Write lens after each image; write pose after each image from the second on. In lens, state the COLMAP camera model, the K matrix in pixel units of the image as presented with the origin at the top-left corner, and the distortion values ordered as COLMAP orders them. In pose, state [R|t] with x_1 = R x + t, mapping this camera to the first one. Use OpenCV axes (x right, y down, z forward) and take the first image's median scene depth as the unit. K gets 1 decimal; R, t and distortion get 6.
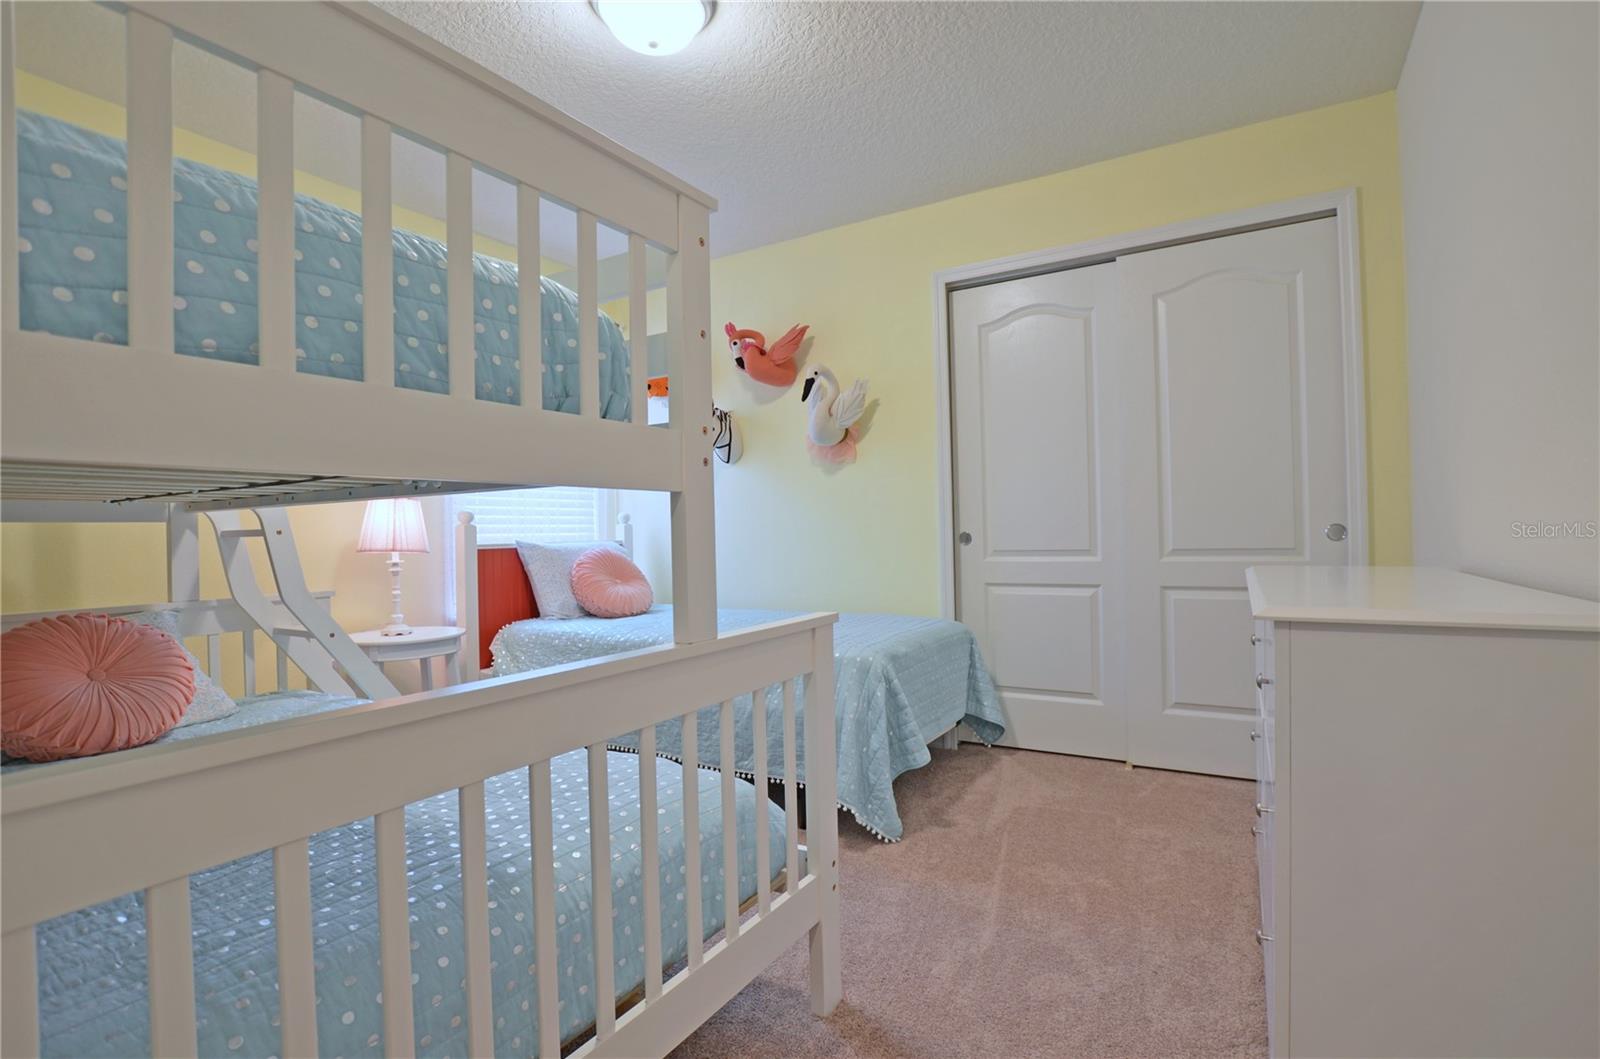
lens RADIAL K [[749.6, 0, 816.7], [0, 749.6, 533.4], [0, 0, 1]] dist [-0.037846, 0.006849]
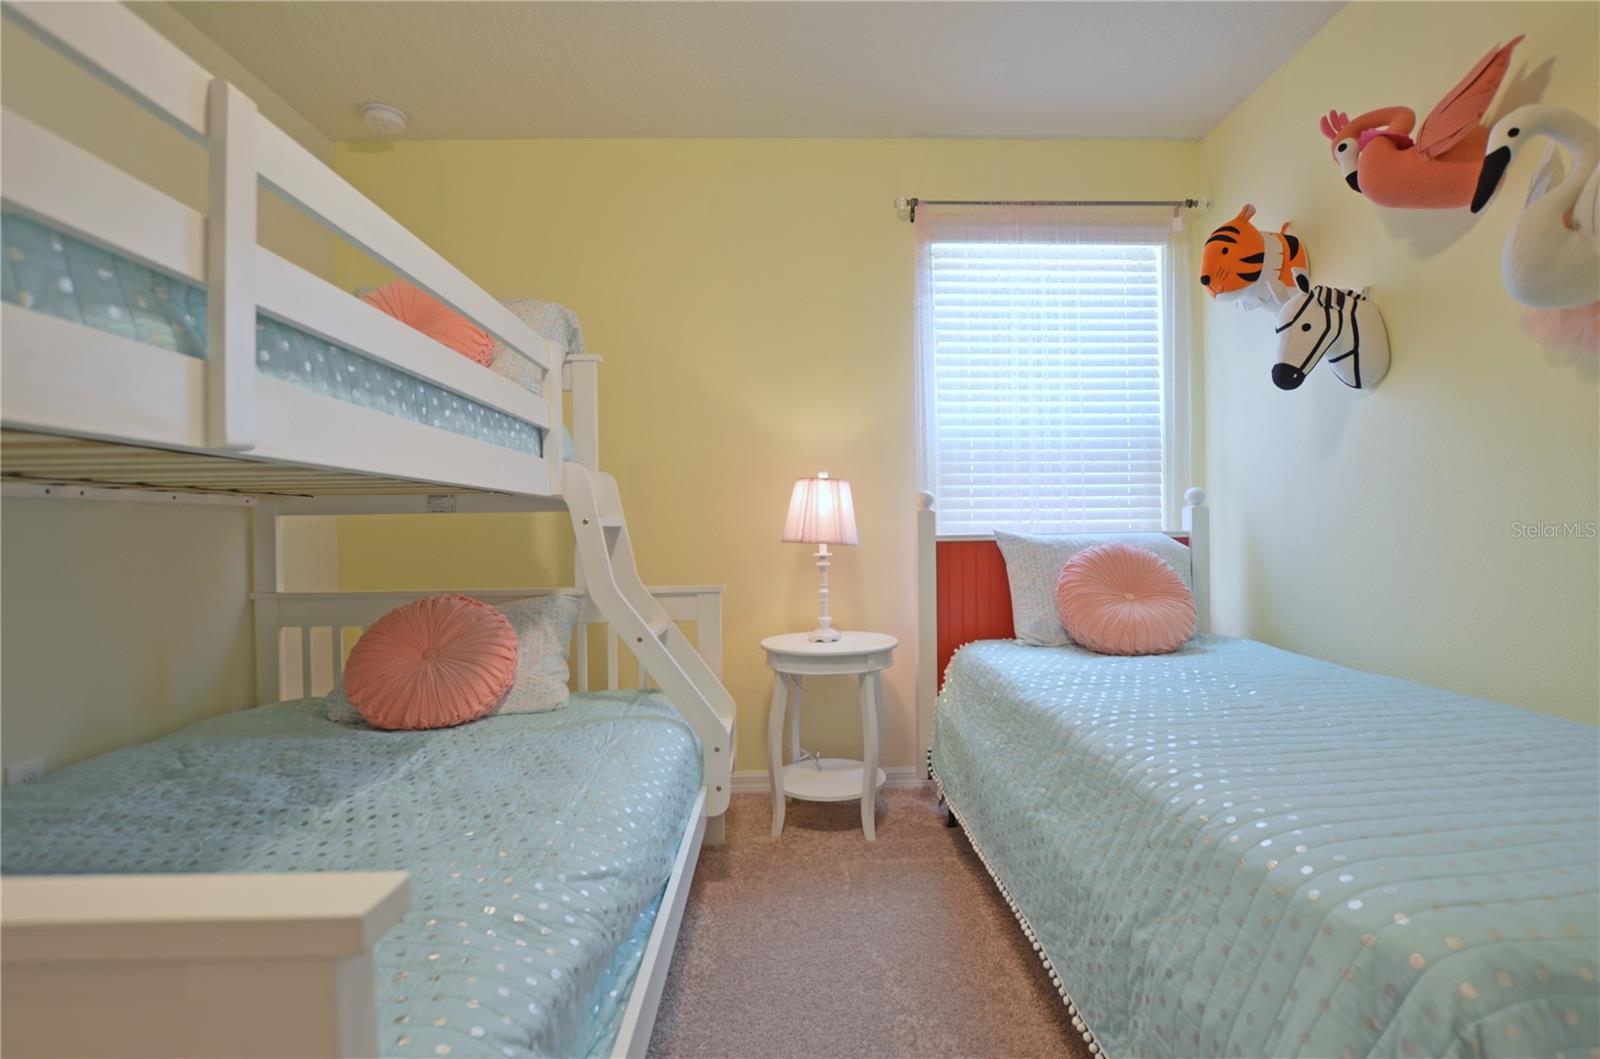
lens RADIAL K [[749.6, 0, 816.7], [0, 749.6, 533.4], [0, 0, 1]] dist [-0.037846, 0.006849]
pose [[0.539228, 0.017788, -0.841972, 0.126973], [0.002527, 0.999738, 0.022740, -0.004822], [0.842156, -0.014390, 0.539041, 0.451747]]
